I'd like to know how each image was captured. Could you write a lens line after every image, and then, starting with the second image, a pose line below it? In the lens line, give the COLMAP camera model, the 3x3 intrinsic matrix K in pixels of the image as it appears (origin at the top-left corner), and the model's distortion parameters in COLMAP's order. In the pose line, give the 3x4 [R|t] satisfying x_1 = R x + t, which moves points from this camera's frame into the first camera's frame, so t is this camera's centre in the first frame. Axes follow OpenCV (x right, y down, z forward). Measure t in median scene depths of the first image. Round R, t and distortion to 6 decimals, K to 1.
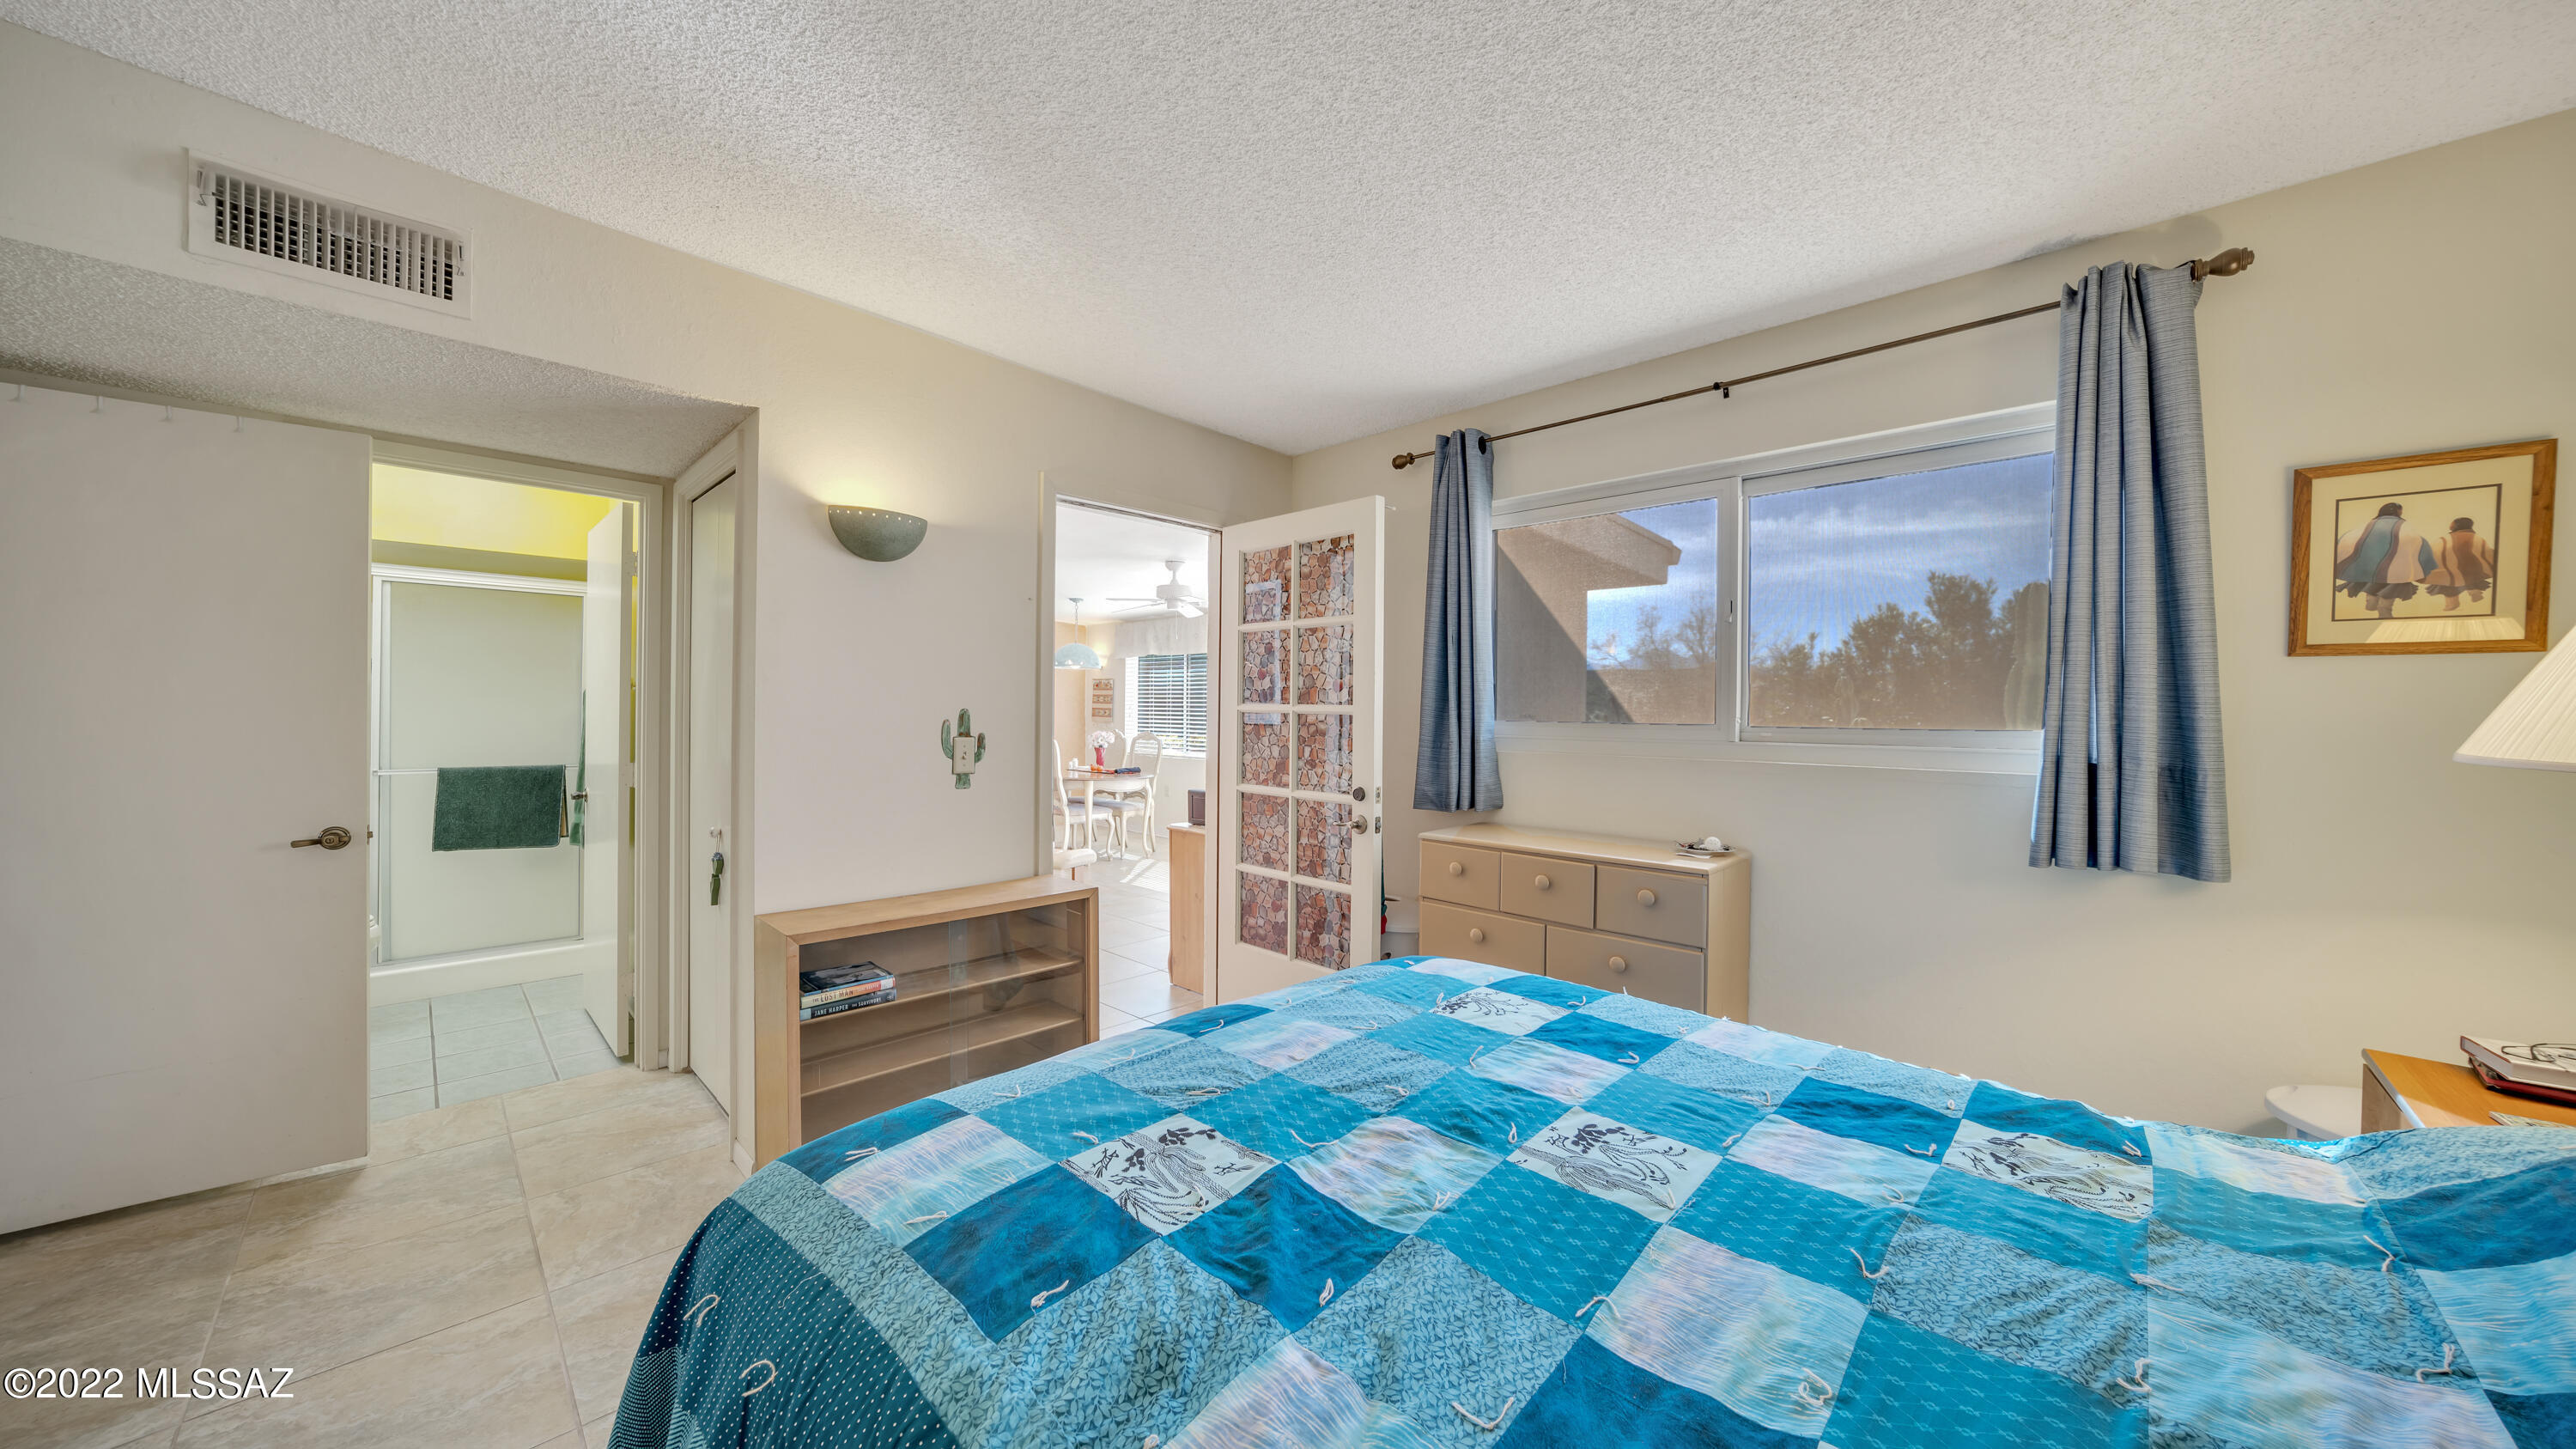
lens RADIAL K [[863.3, 0, 1301.1], [0, 863.3, 713.4], [0, 0, 1]] dist [-0.021560, 0.000097]
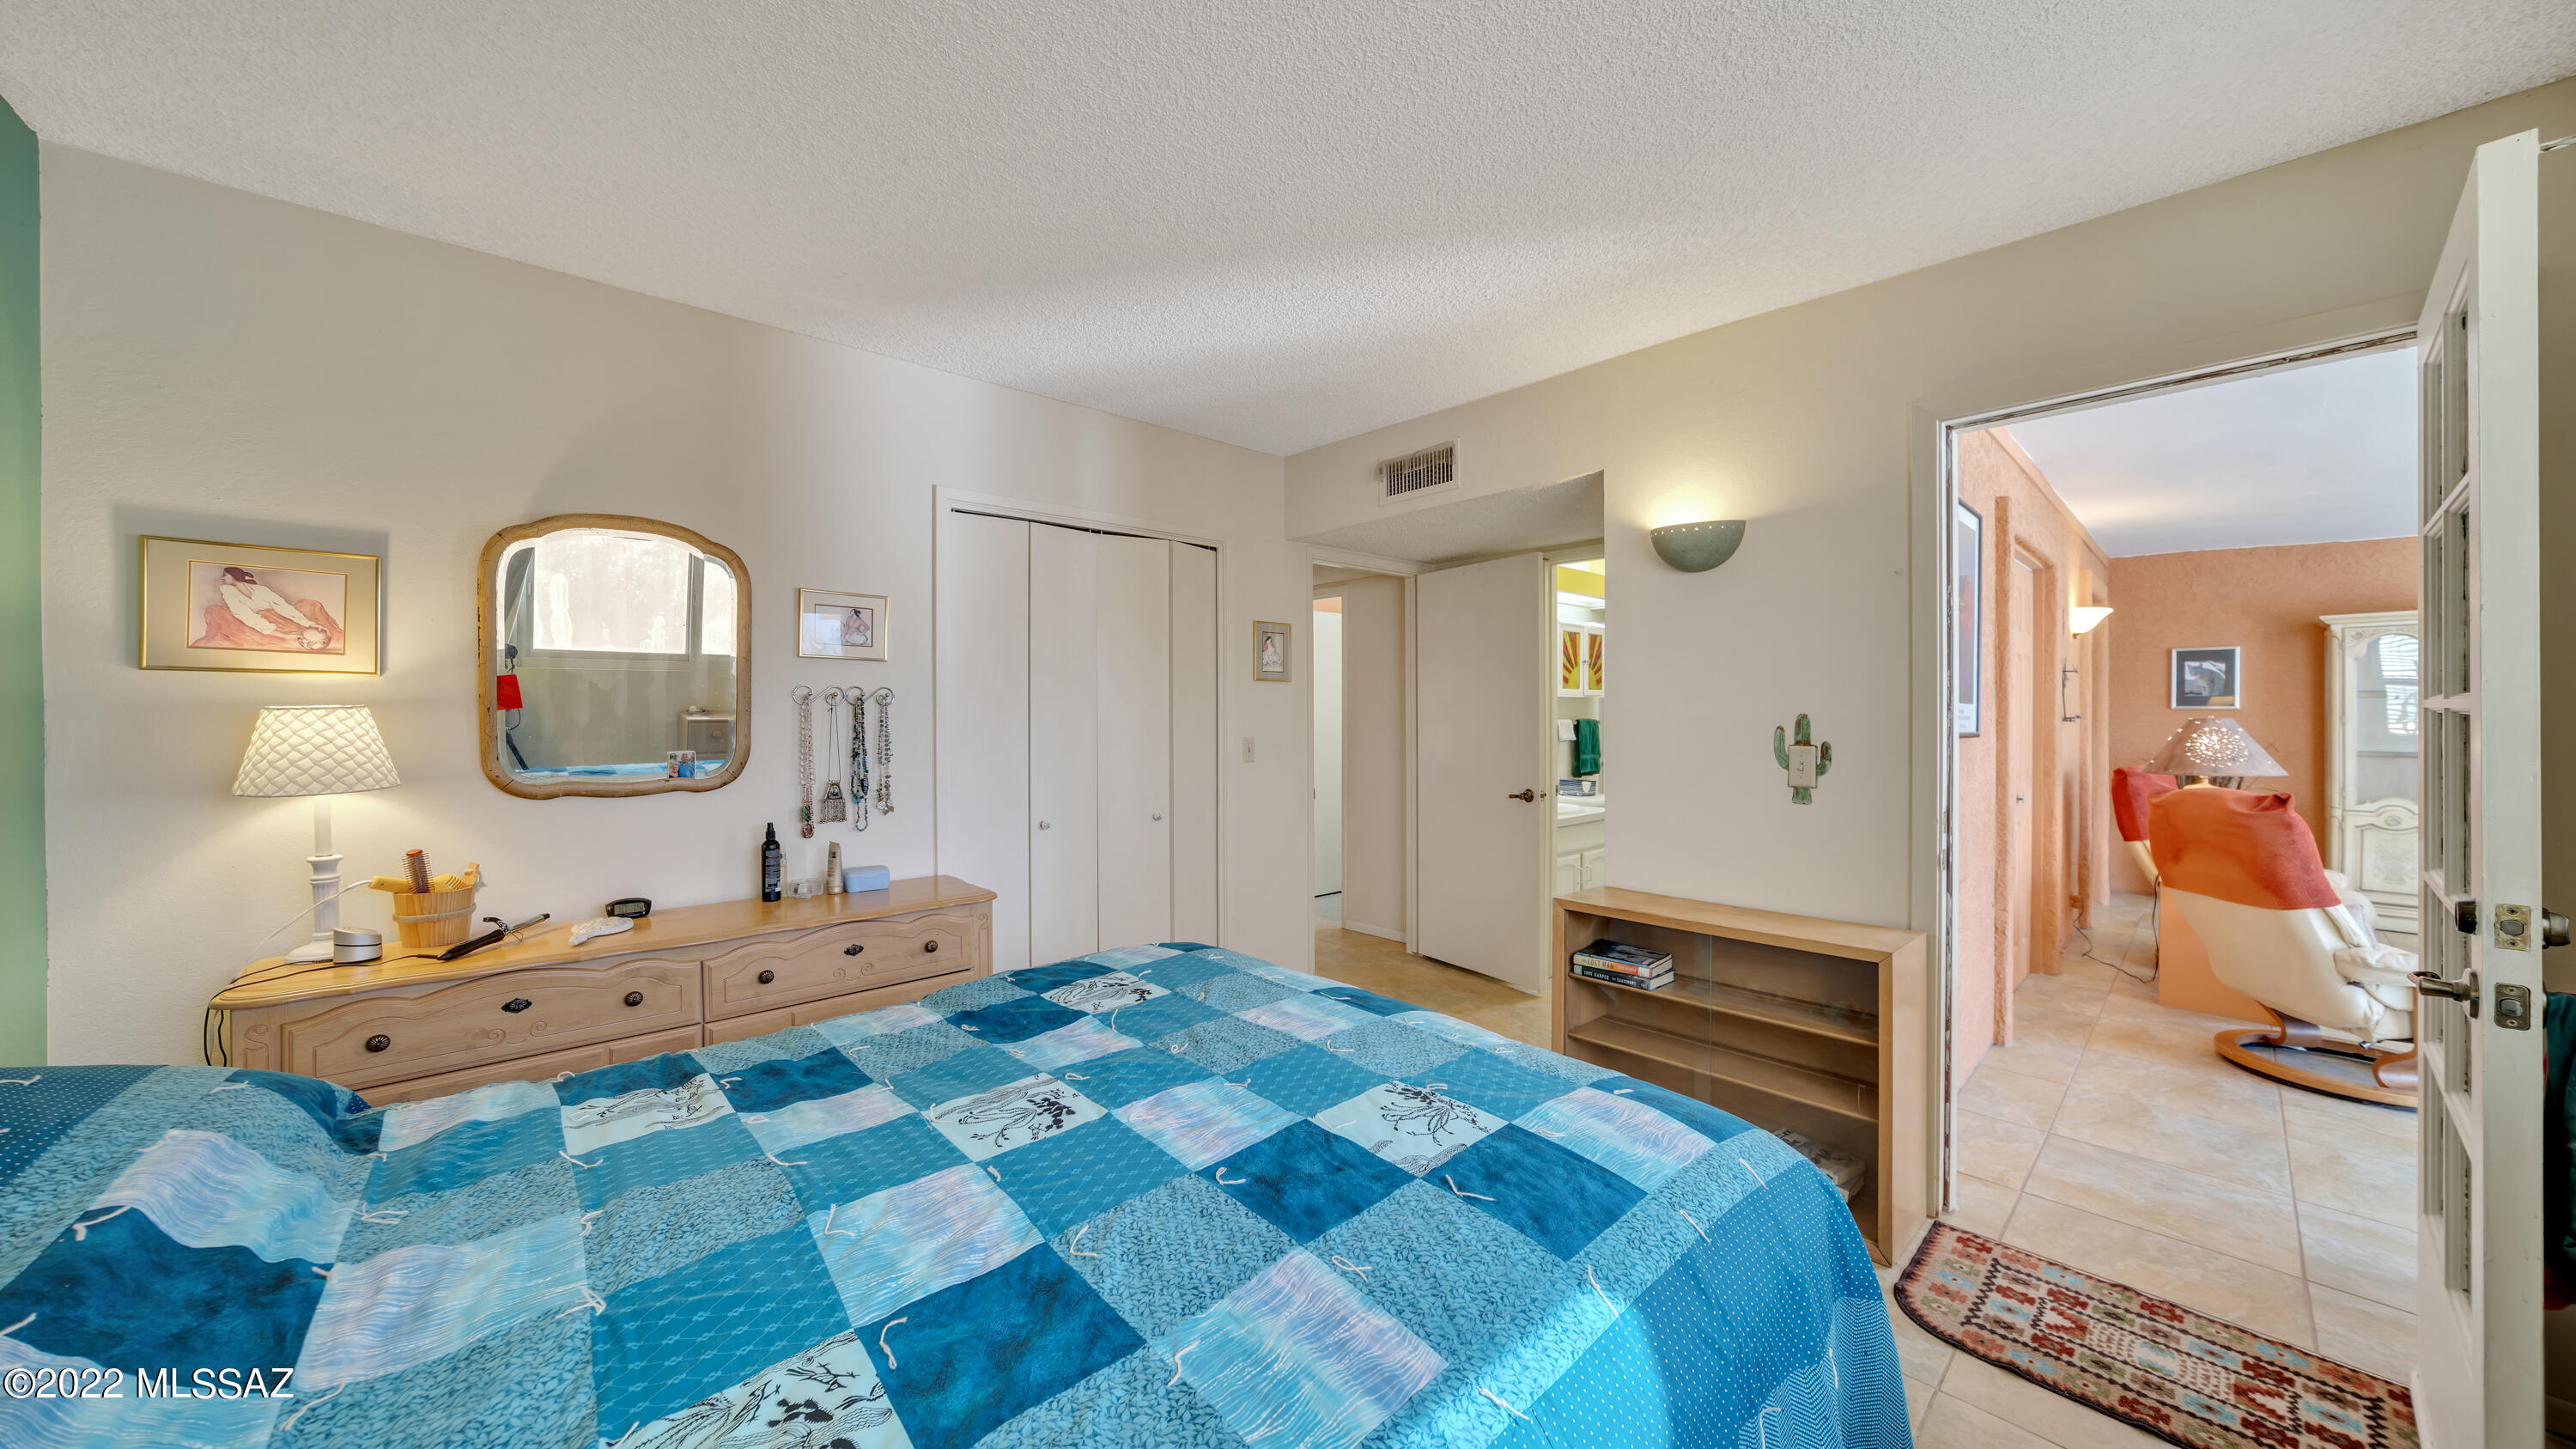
lens RADIAL K [[871.9, 0, 1264.1], [0, 871.9, 714.1], [0, 0, 1]] dist [-0.000029, -0.000018]
pose [[-0.085694, -0.012159, -0.996247, 0.684405], [0.005059, 0.999907, -0.012638, 0.004421], [0.996309, -0.006123, -0.085624, 0.656409]]
